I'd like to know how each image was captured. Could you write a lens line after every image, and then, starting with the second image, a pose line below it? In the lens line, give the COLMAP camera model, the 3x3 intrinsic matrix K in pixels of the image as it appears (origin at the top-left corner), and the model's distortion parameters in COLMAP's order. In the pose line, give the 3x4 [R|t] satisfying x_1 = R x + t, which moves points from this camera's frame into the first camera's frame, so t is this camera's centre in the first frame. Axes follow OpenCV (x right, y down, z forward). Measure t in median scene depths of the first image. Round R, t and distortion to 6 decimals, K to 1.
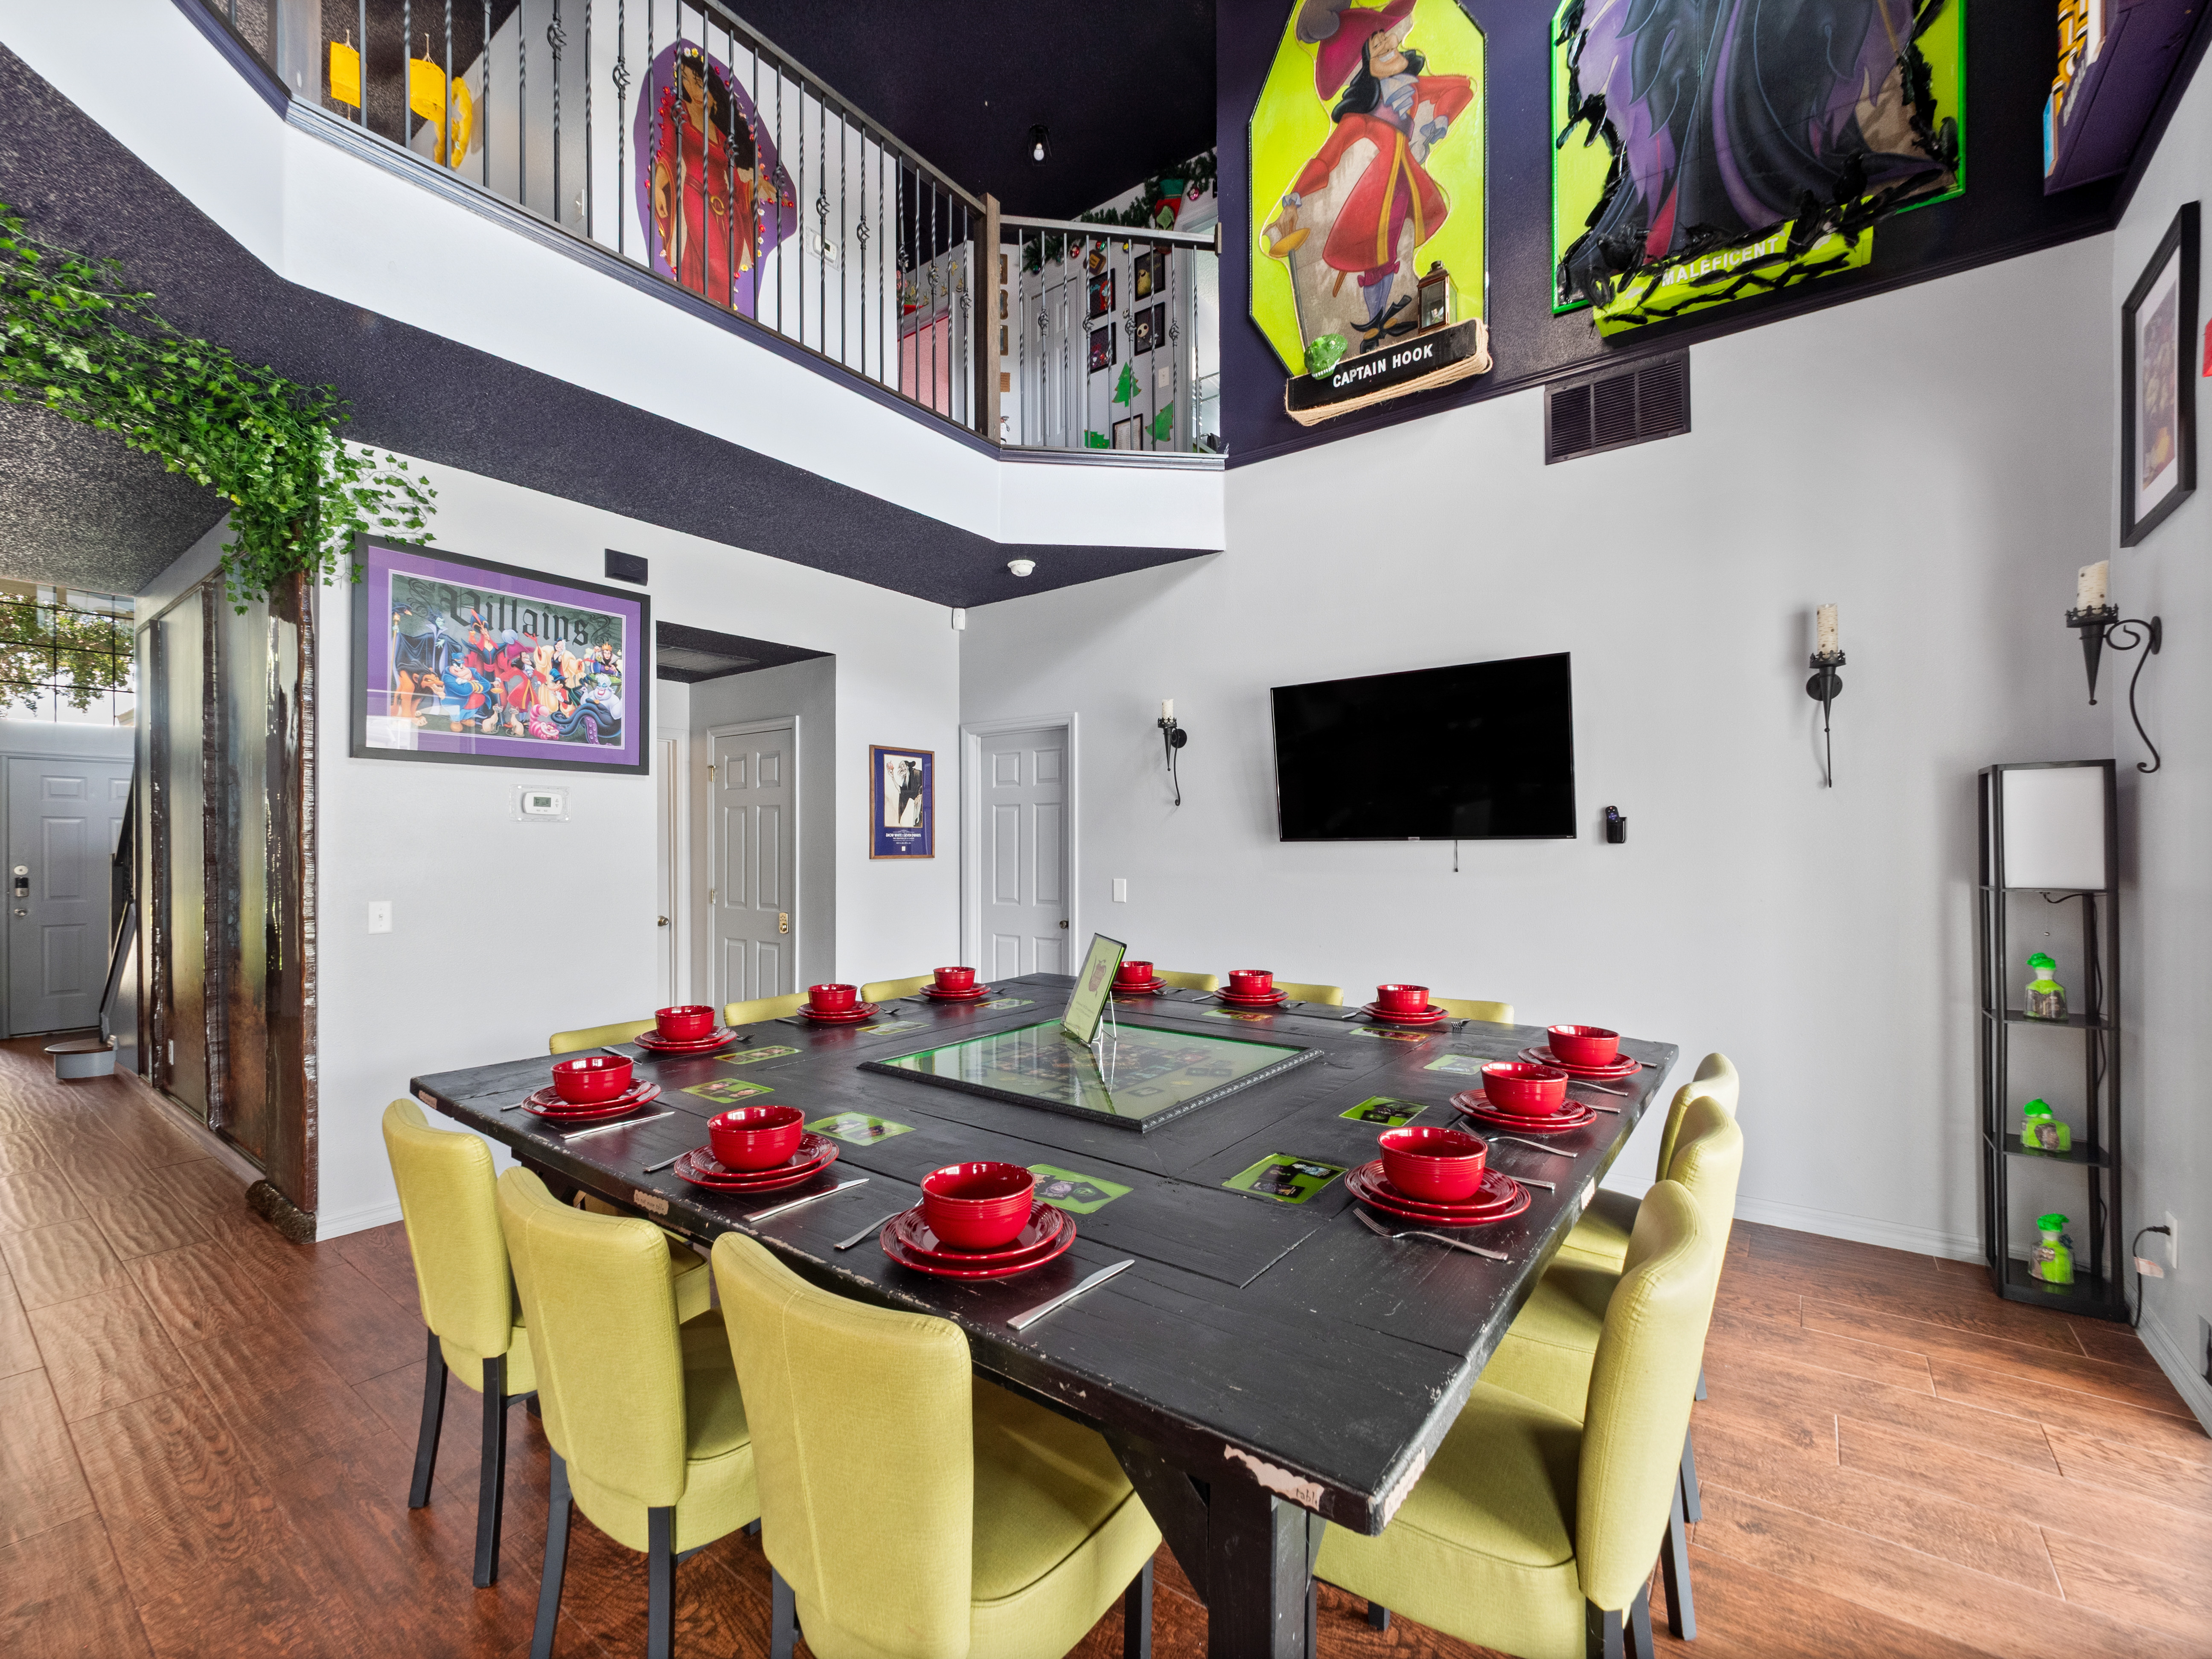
lens RADIAL K [[948.3, 0, 1112.6], [0, 948.3, 841.9], [0, 0, 1]] dist [-0.011209, 0.000802]
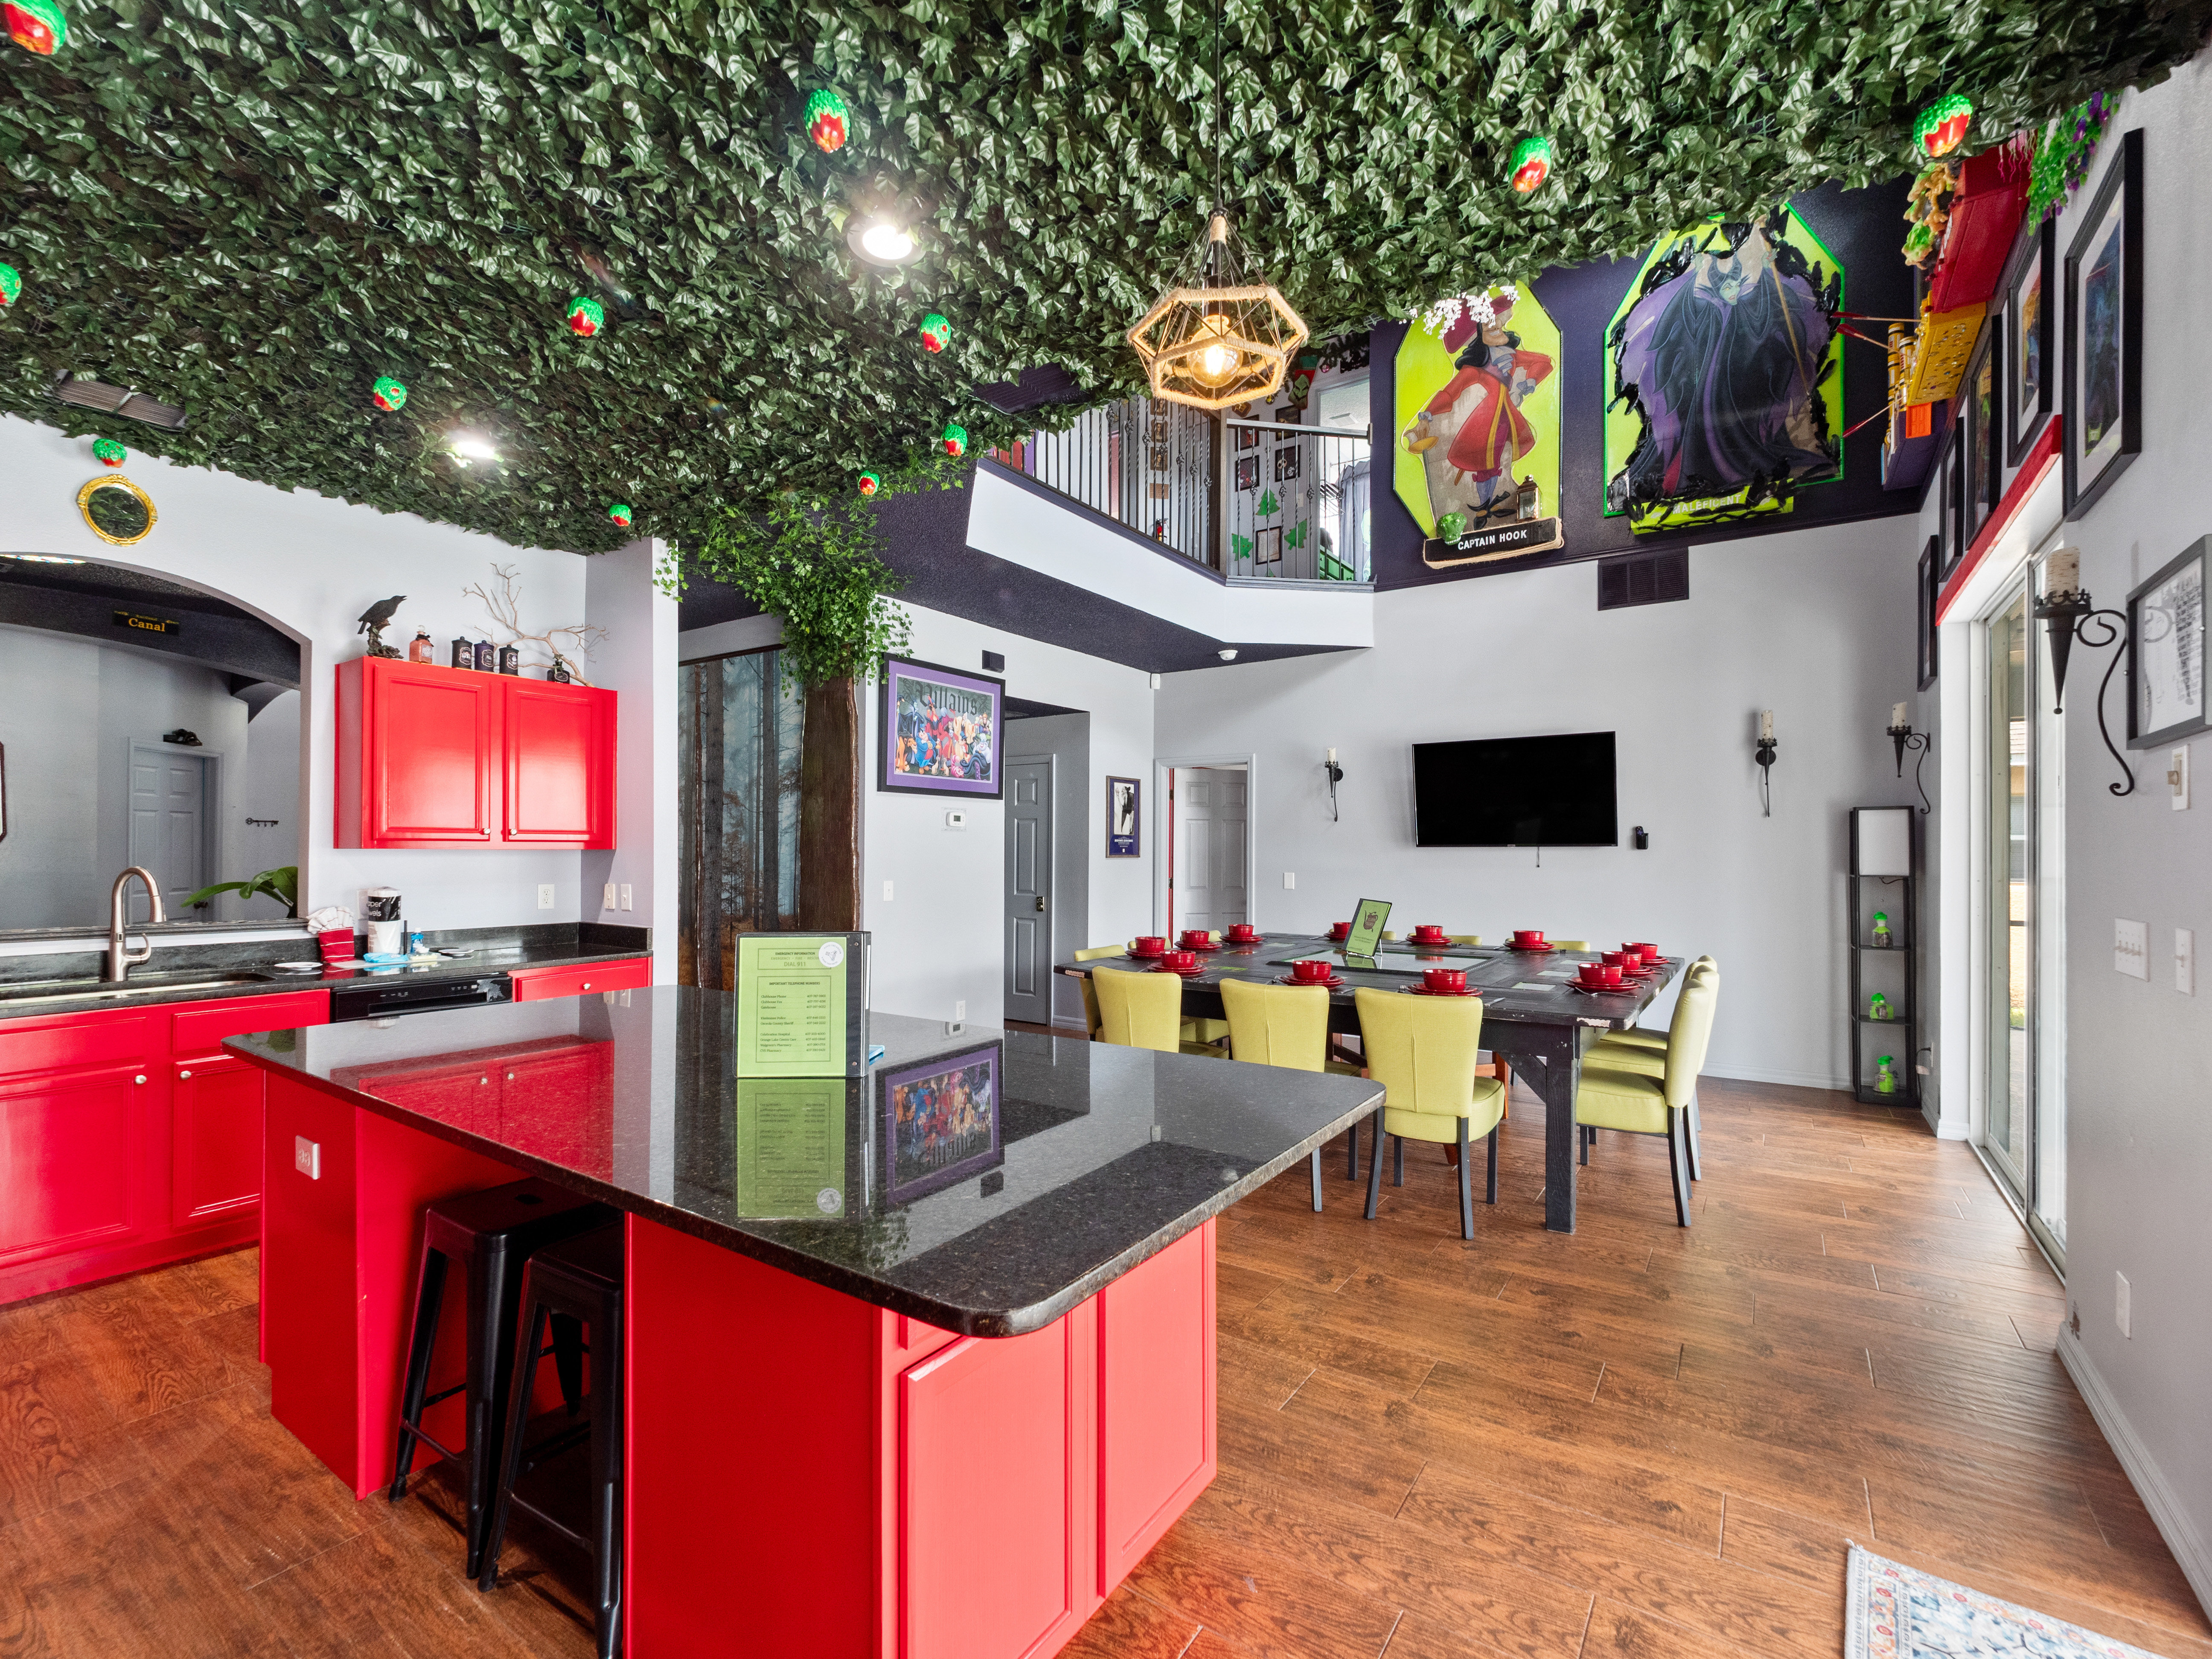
lens RADIAL K [[985.0, 0, 1114.7], [0, 985.0, 844.4], [0, 0, 1]] dist [-0.008700, -0.002709]
pose [[0.999235, 0.005732, 0.038682, -0.416912], [-0.005677, 0.999983, -0.001519, 0.000922], [-0.038690, 0.001298, 0.999250, -0.619971]]
